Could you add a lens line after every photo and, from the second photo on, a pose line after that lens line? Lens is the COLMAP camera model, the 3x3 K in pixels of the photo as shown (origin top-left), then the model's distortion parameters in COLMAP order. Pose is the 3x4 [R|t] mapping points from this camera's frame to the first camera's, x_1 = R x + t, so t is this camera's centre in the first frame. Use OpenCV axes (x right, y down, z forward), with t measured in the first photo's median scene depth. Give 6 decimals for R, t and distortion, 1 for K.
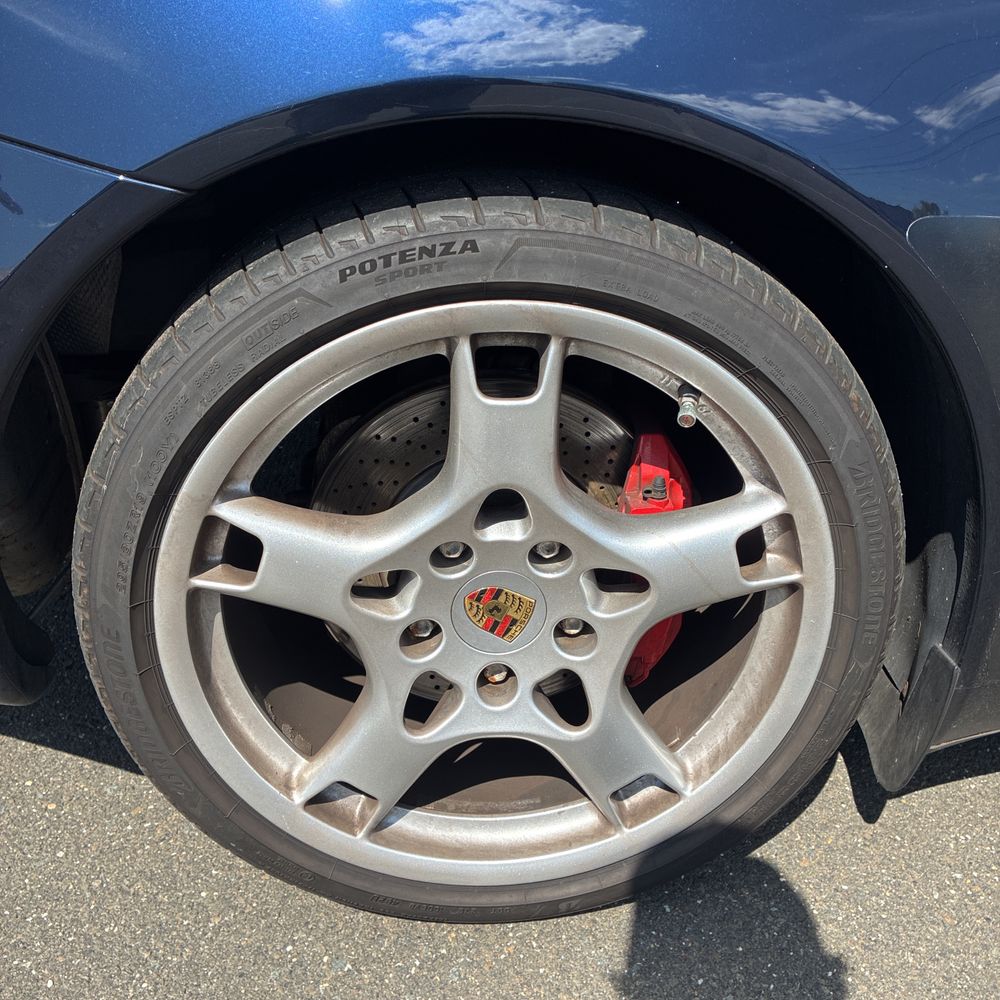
lens RADIAL K [[1013.1, 0, 499.8], [0, 1013.1, 498.5], [0, 0, 1]] dist [0.020467, 0.000000]
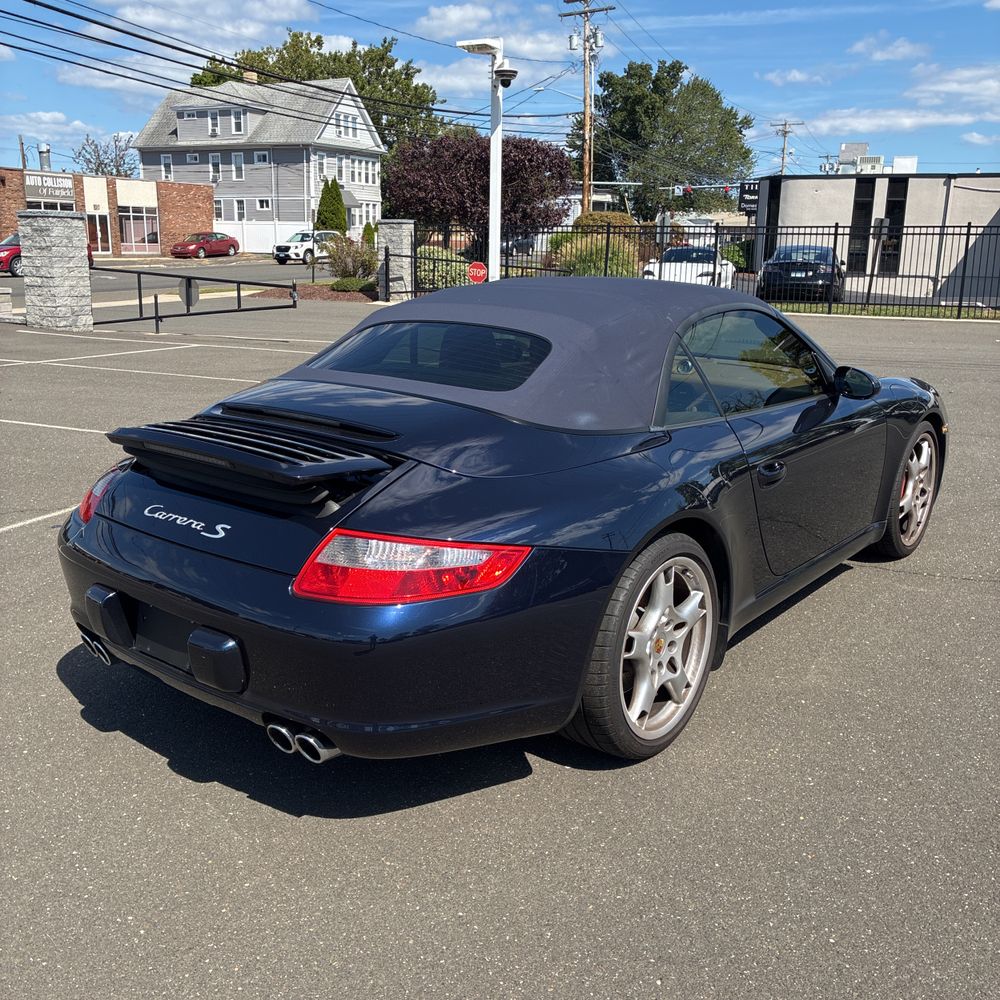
lens RADIAL K [[1013.1, 0, 495.7], [0, 1013.1, 498.8], [0, 0, 1]] dist [0.020467, 0.000000]
pose [[0.677231, -0.193365, 0.709907, -2.872387], [0.333466, 0.940729, -0.061881, -0.347899], [-0.655865, 0.278638, 0.701571, -1.283709]]
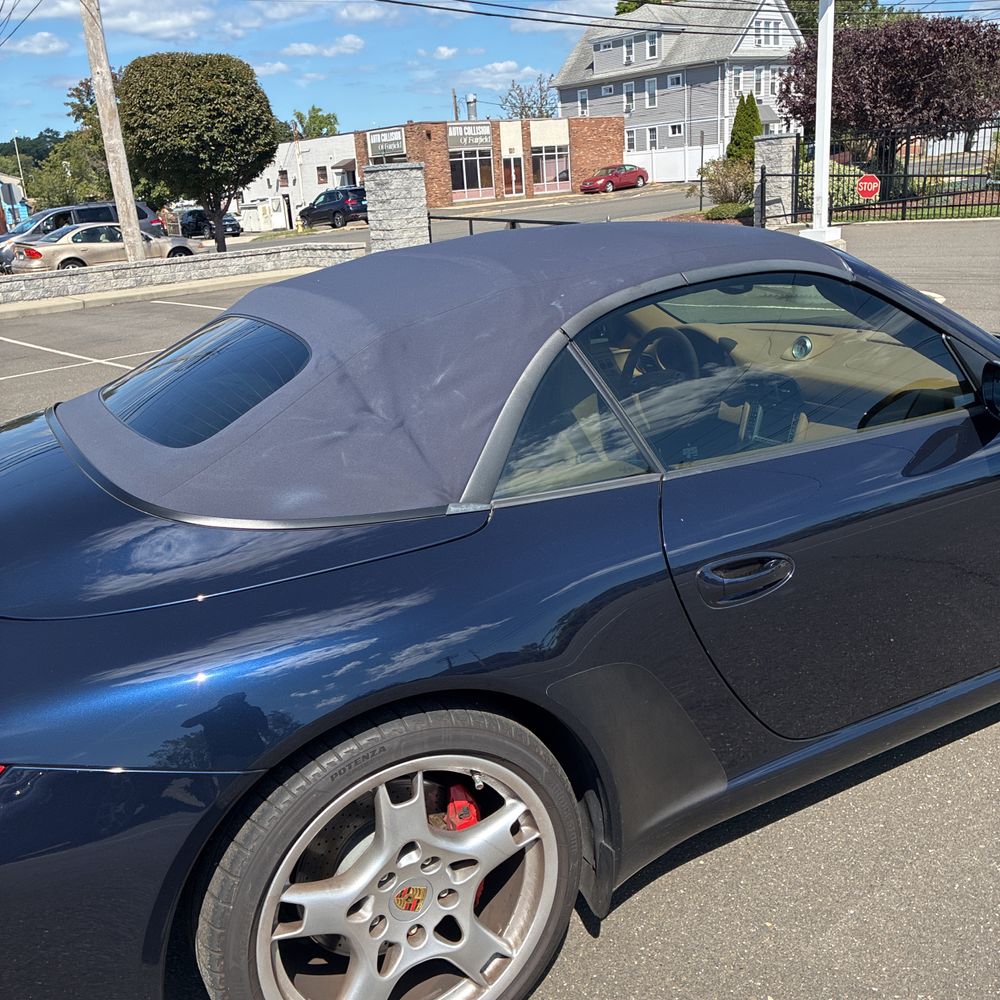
lens RADIAL K [[1013.1, 0, 486.4], [0, 1013.1, 500.9], [0, 0, 1]] dist [0.020467, 0.000000]
pose [[0.910617, -0.205832, 0.358344, -0.437432], [0.264471, 0.956566, -0.122620, -0.367432], [-0.317541, 0.206431, 0.925502, -1.119302]]
